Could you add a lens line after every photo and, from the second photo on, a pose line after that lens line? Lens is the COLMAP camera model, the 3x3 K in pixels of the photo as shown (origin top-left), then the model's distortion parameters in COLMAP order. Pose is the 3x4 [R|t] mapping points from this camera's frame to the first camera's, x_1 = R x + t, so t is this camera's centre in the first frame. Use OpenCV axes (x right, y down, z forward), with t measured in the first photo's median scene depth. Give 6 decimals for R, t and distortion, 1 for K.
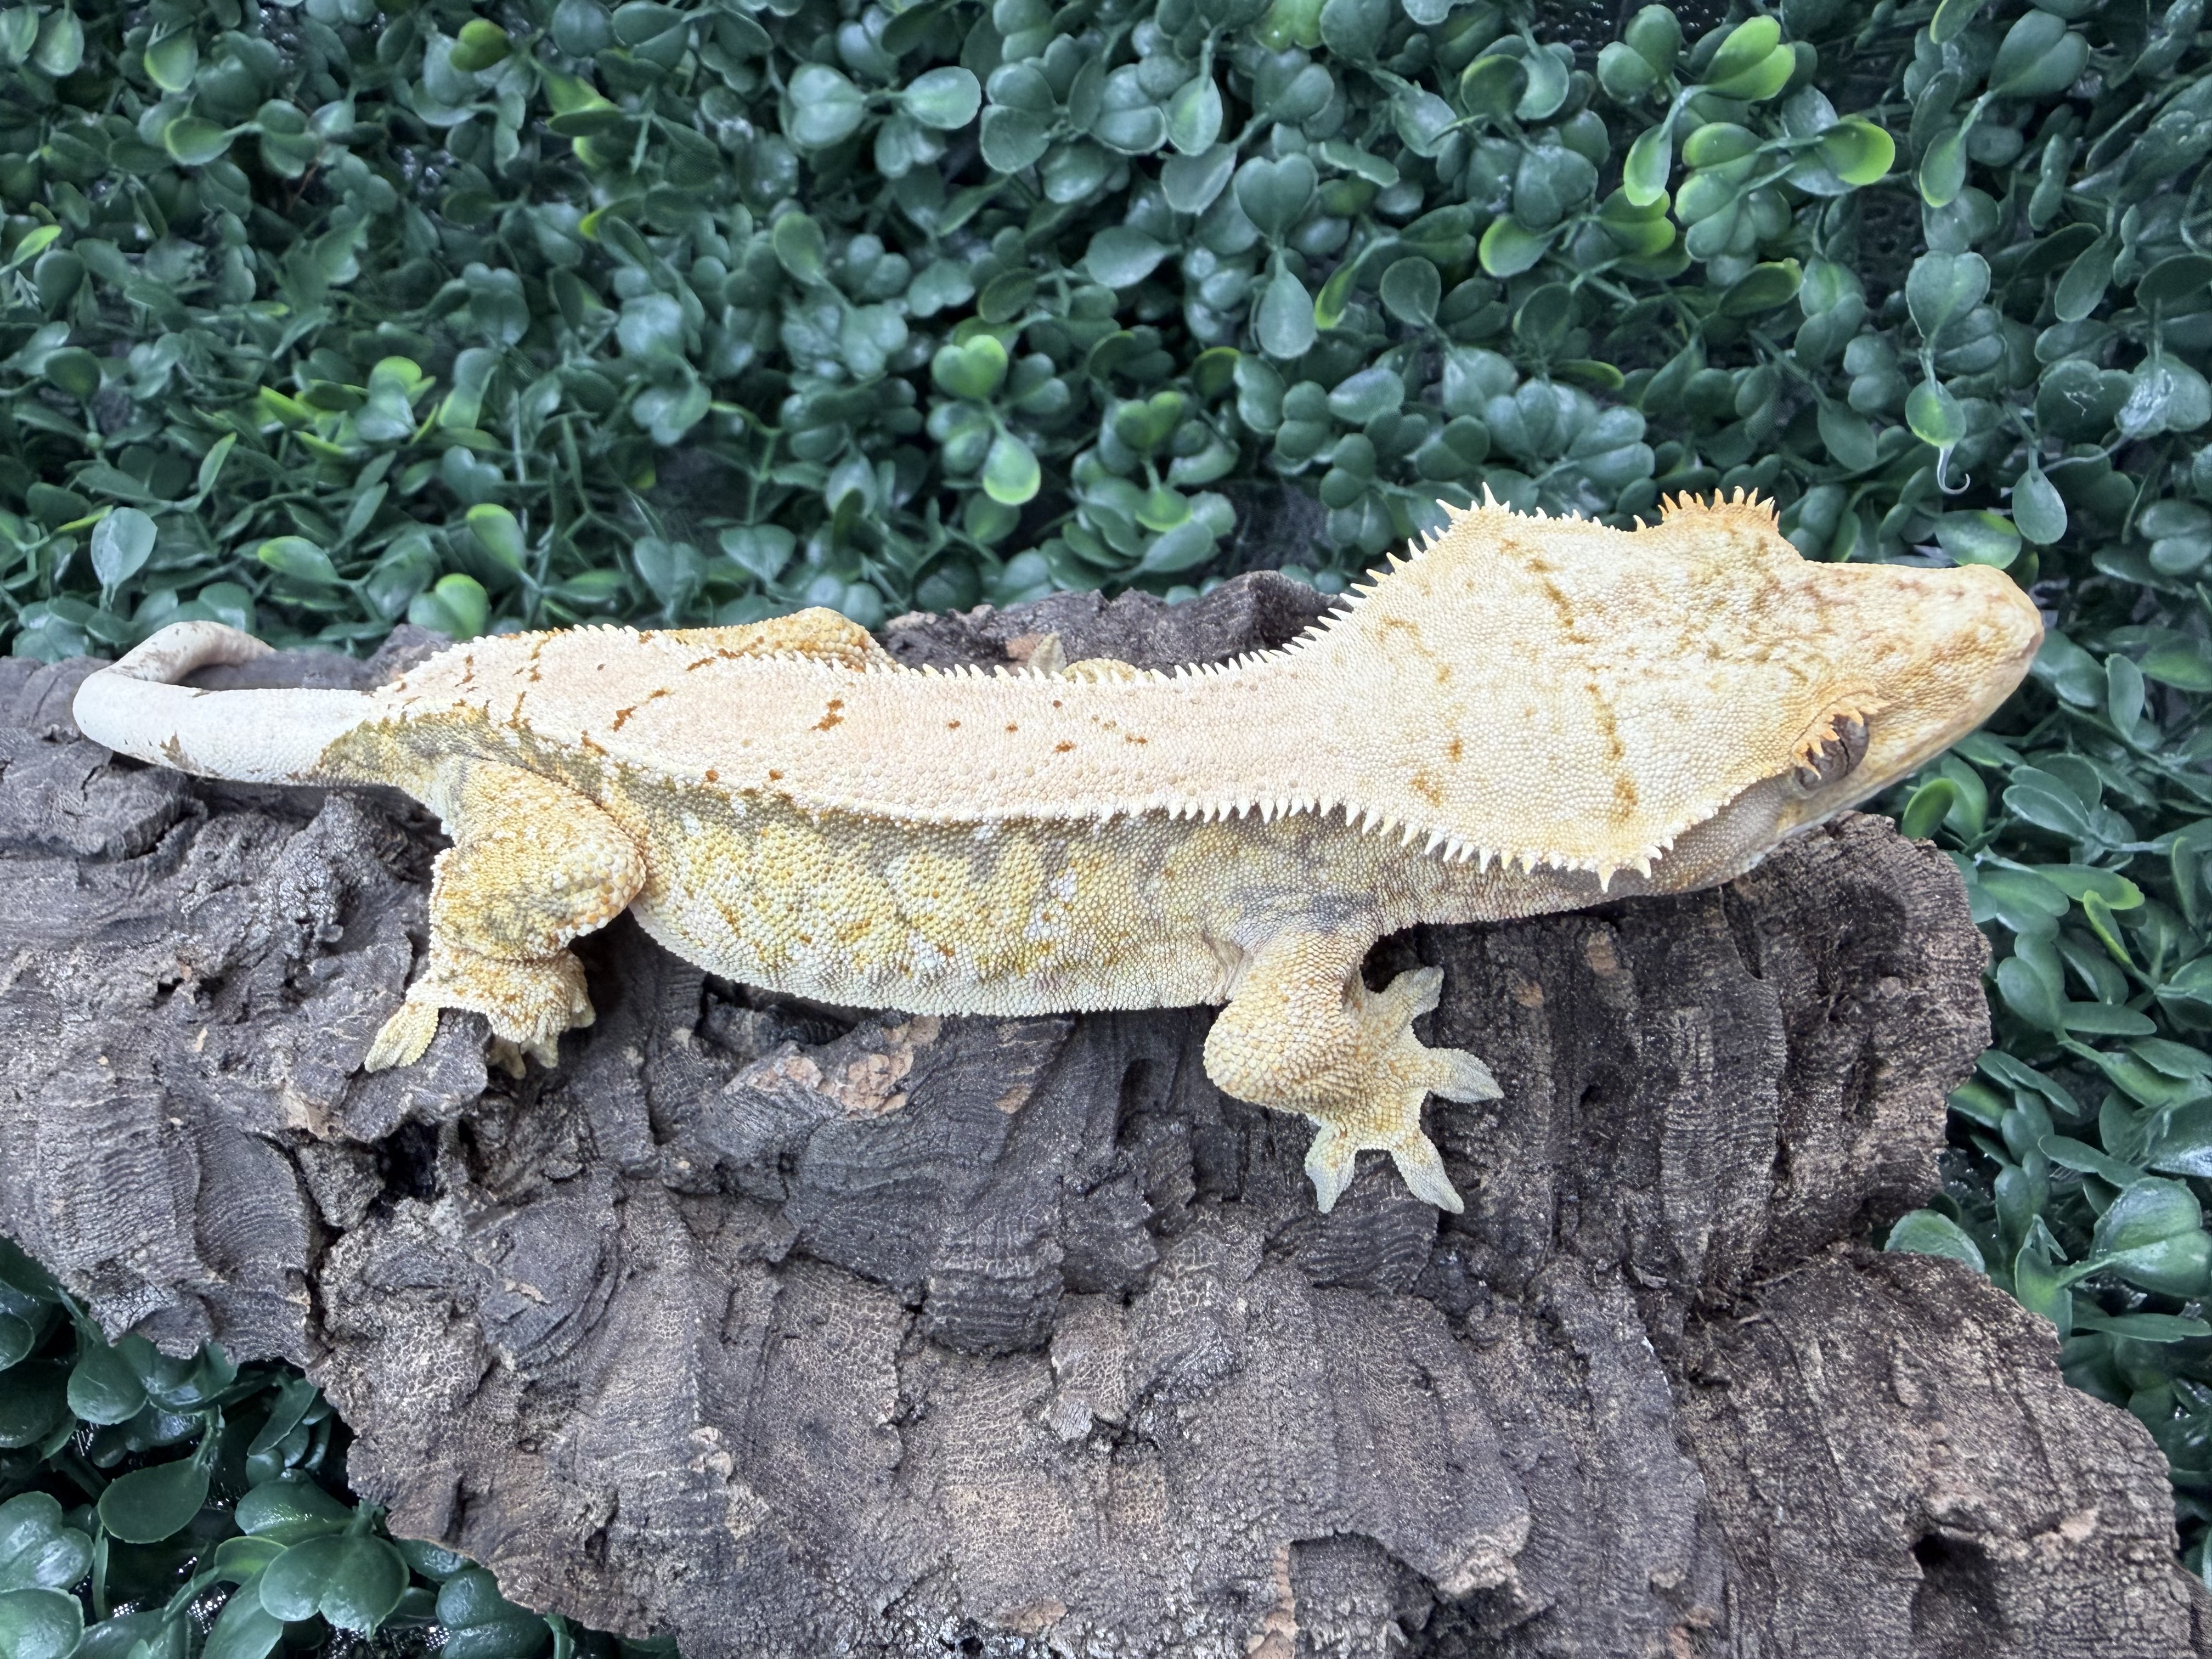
lens RADIAL K [[1618.9, 0, 988.5], [0, 1618.9, 825.5], [0, 0, 1]] dist [-0.010365, 0.016093]
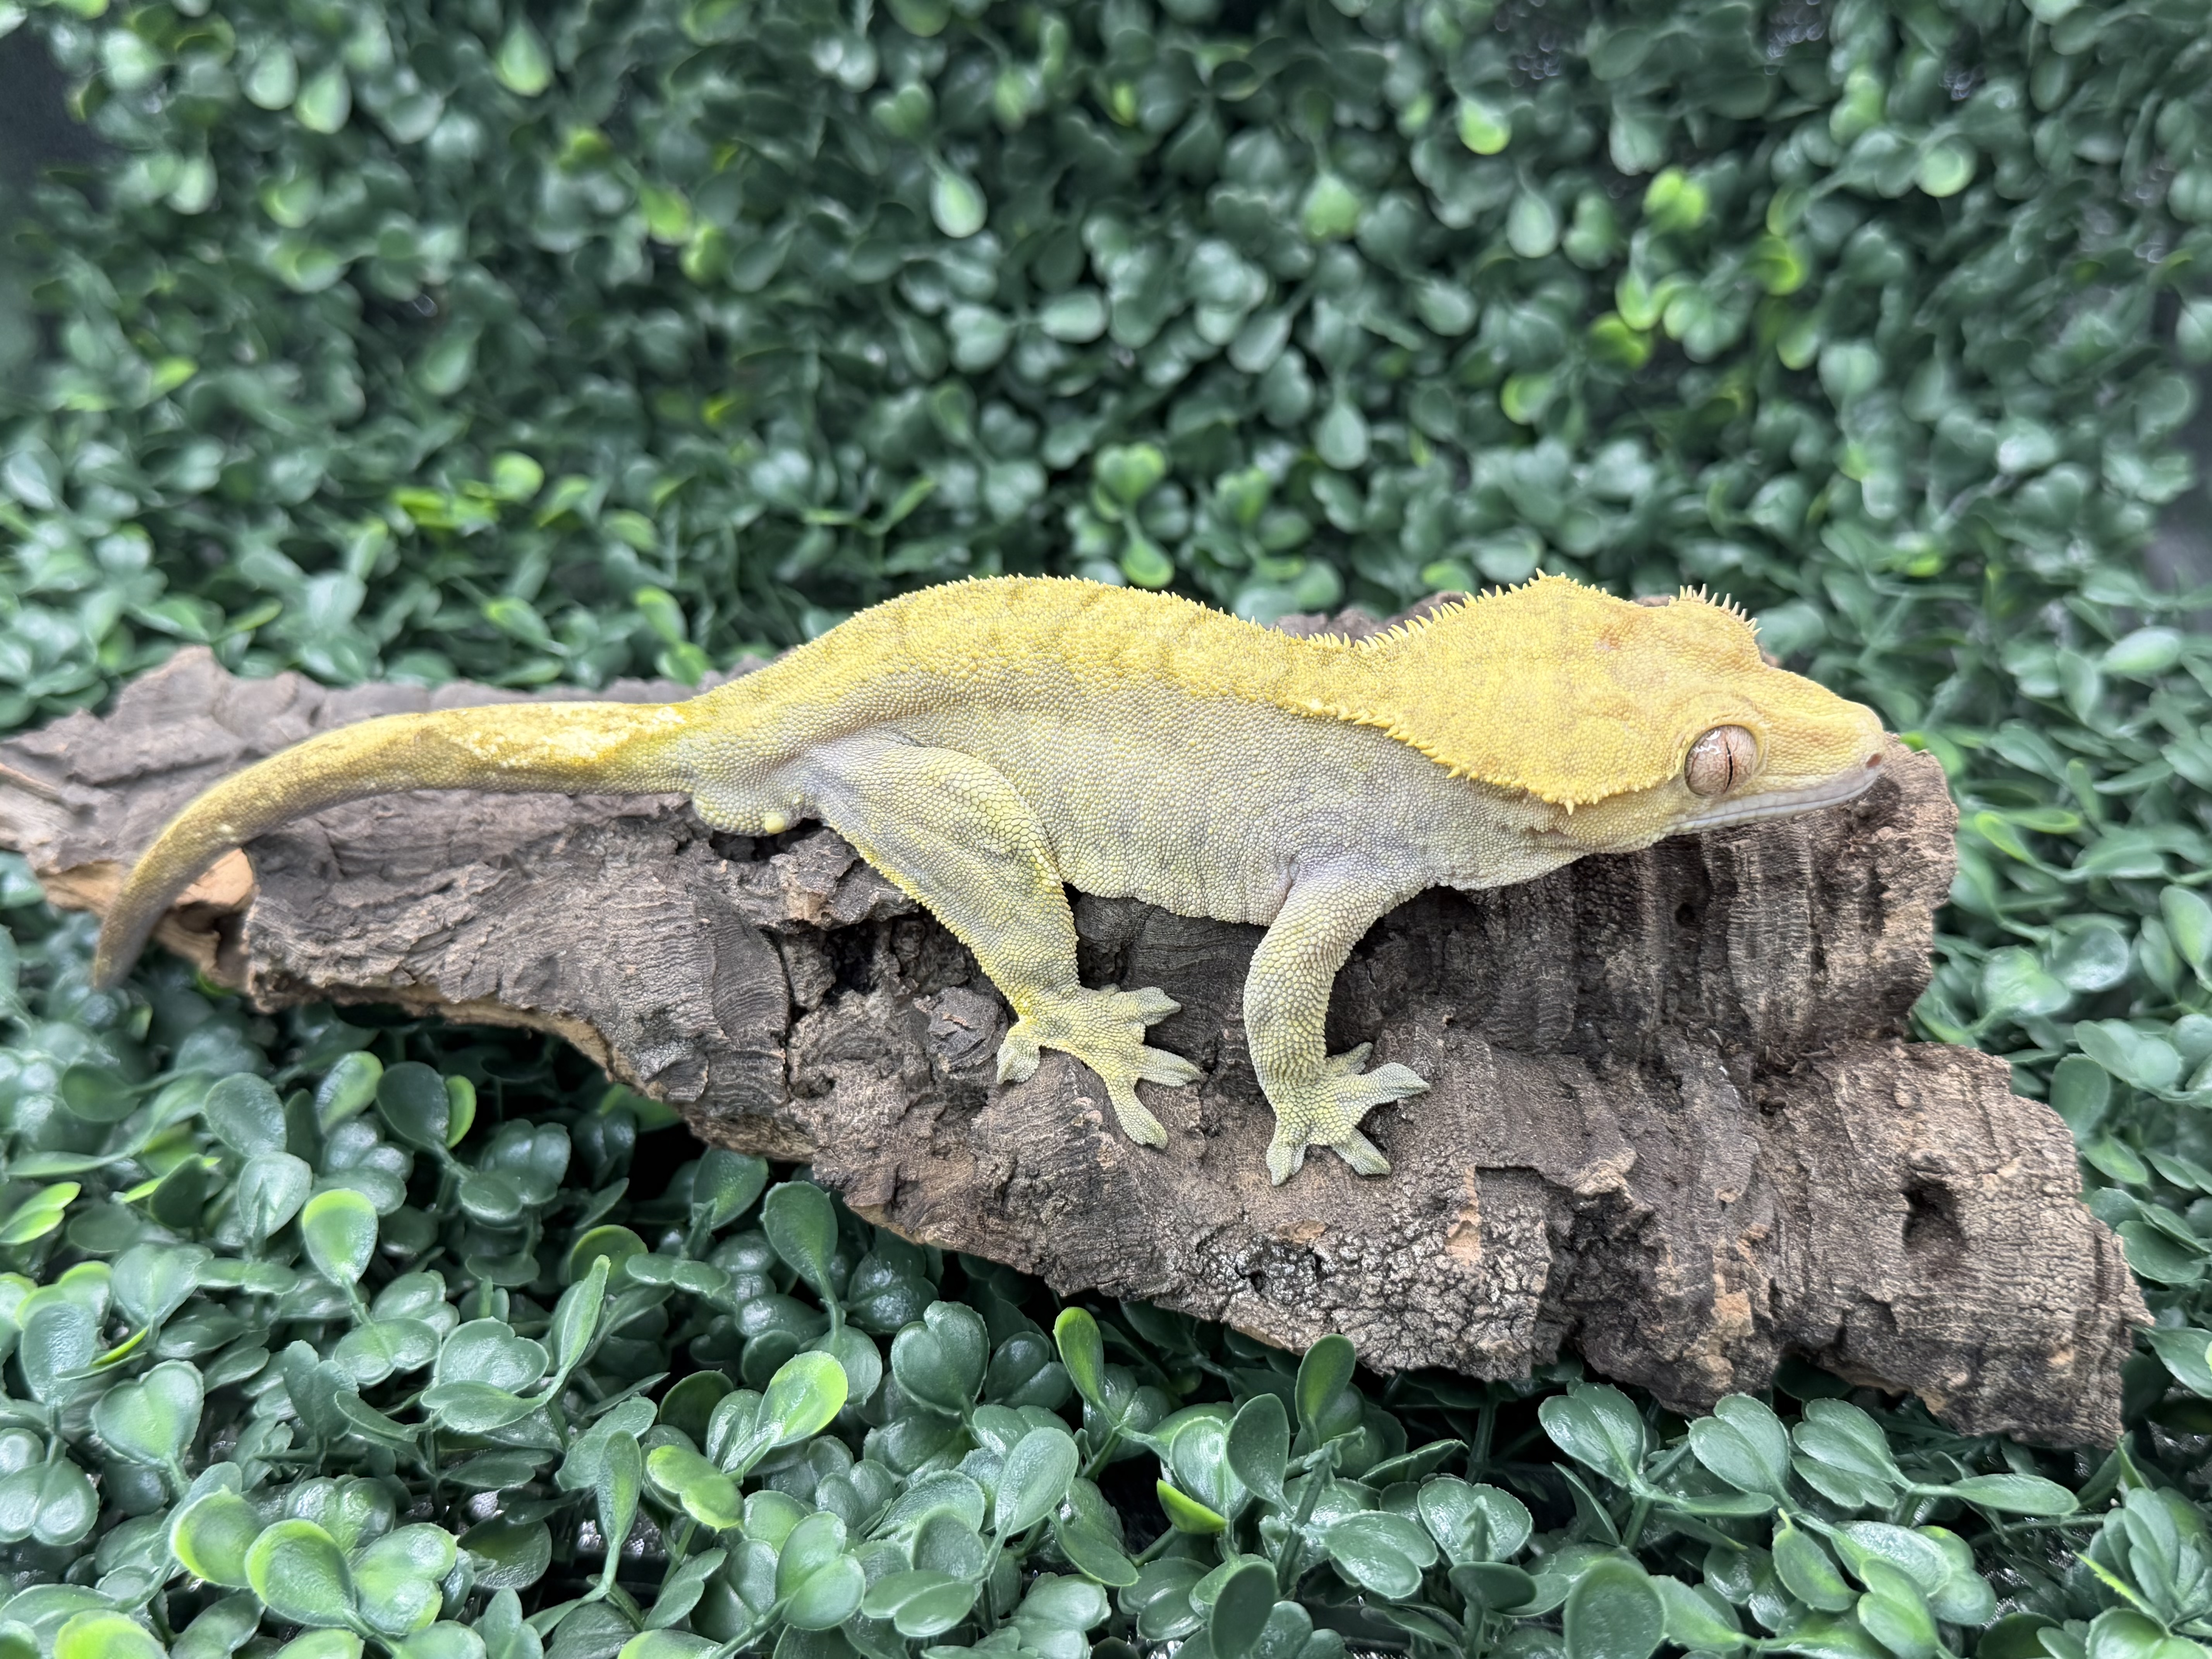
lens RADIAL K [[2355.6, 0, 1100.9], [0, 2355.6, 816.8], [0, 0, 1]] dist [0.066012, 0.000000]
pose [[0.999974, 0.006221, -0.003635, -0.142395], [-0.006718, 0.987362, -0.158338, 0.430382], [0.002604, 0.158358, 0.987378, -1.118174]]
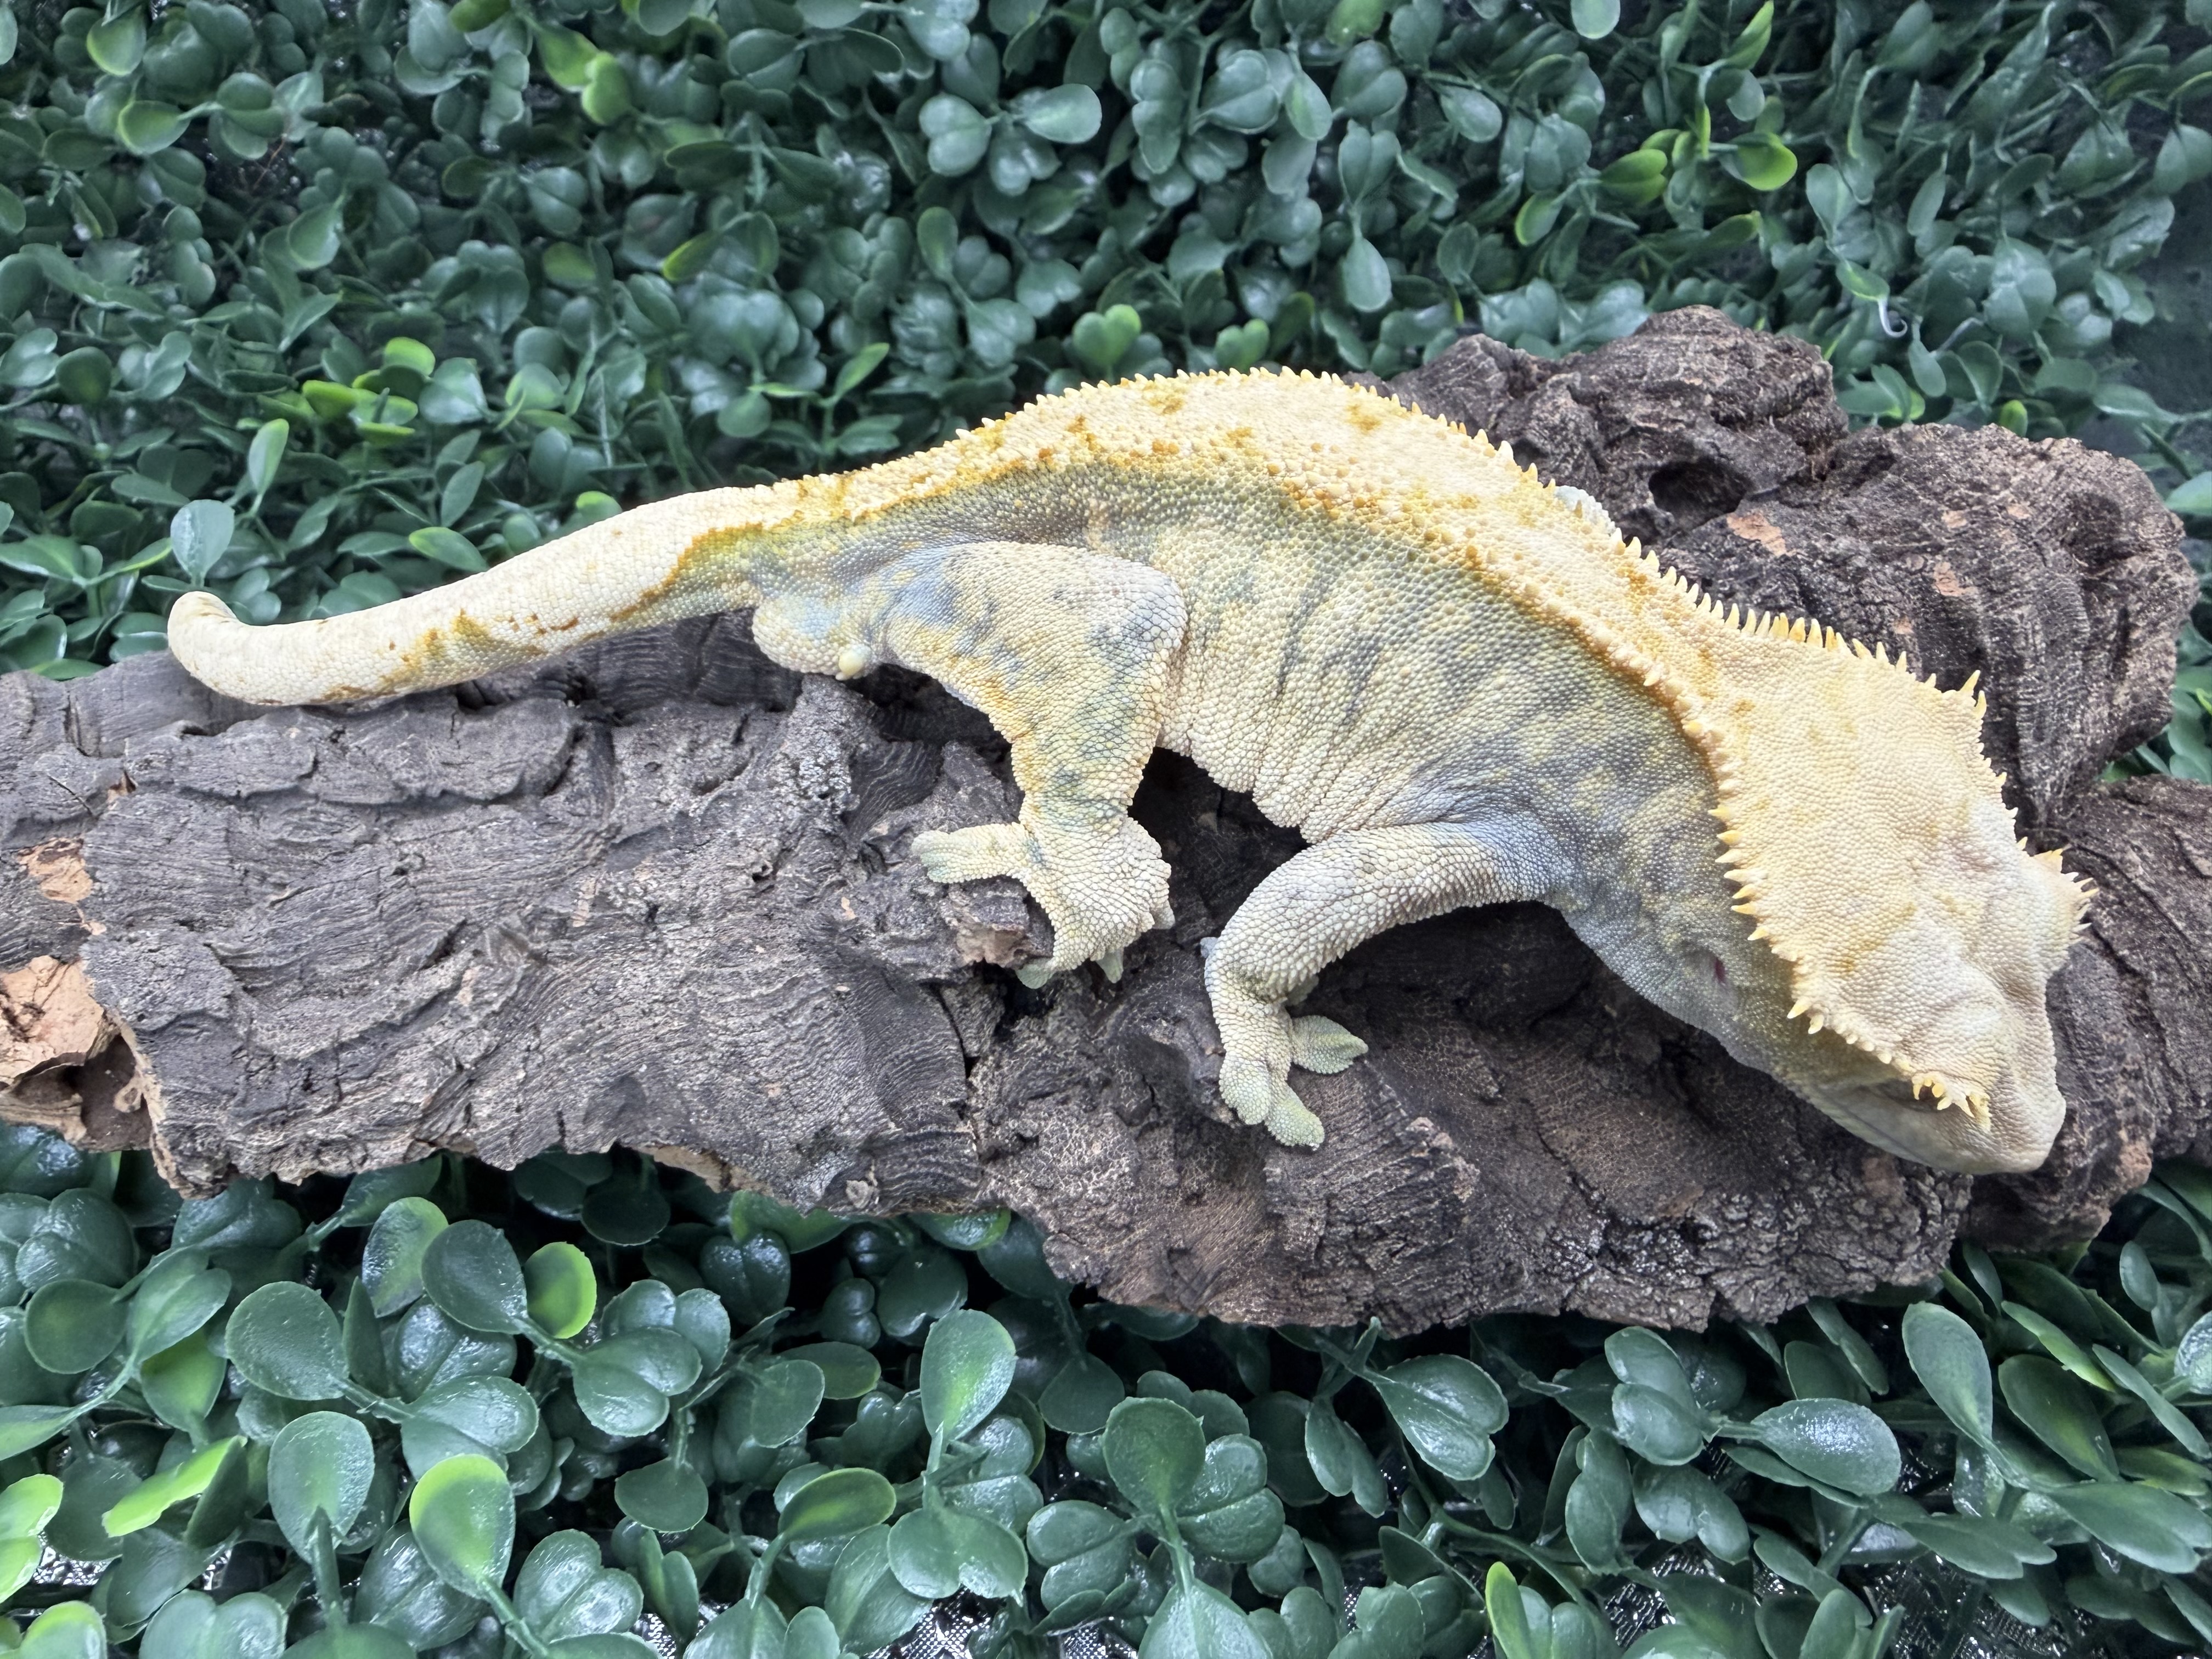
lens RADIAL K [[1618.9, 0, 918.3], [0, 1618.9, 838.2], [0, 0, 1]] dist [-0.010365, 0.016093]
pose [[0.952445, -0.215362, 0.215563, -0.669674], [0.199346, 0.975436, 0.093731, 0.000408], [-0.230454, -0.046302, 0.971981, -0.021162]]
